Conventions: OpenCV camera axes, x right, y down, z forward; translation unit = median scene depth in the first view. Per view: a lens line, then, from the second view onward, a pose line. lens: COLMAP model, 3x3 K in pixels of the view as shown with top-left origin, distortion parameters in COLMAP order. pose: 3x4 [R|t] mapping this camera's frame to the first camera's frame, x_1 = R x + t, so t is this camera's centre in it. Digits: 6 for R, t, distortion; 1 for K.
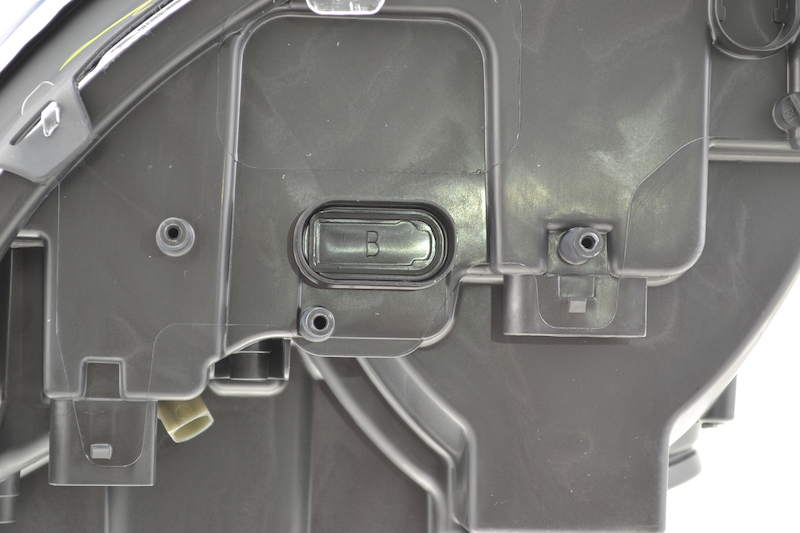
lens RADIAL K [[1850.0, 0, 399.9], [0, 1850.0, 267.1], [0, 0, 1]] dist [0.098962, 0.000000]
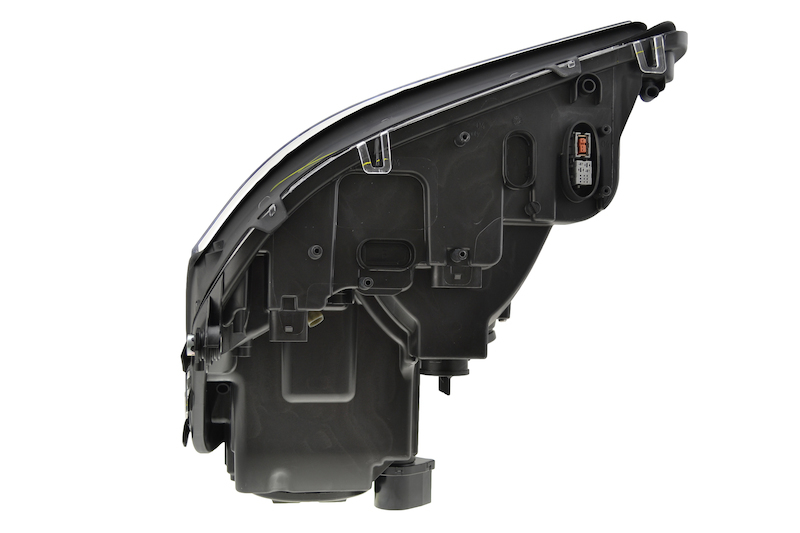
lens RADIAL K [[827.8, 0, 399.7], [0, 827.8, 264.9], [0, 0, 1]] dist [-0.027692, 0.000000]
pose [[0.997028, -0.000209, 0.077039, -0.088068], [0.000272, 1.000000, -0.000816, 0.003666], [-0.077039, 0.000835, 0.997028, -0.244890]]
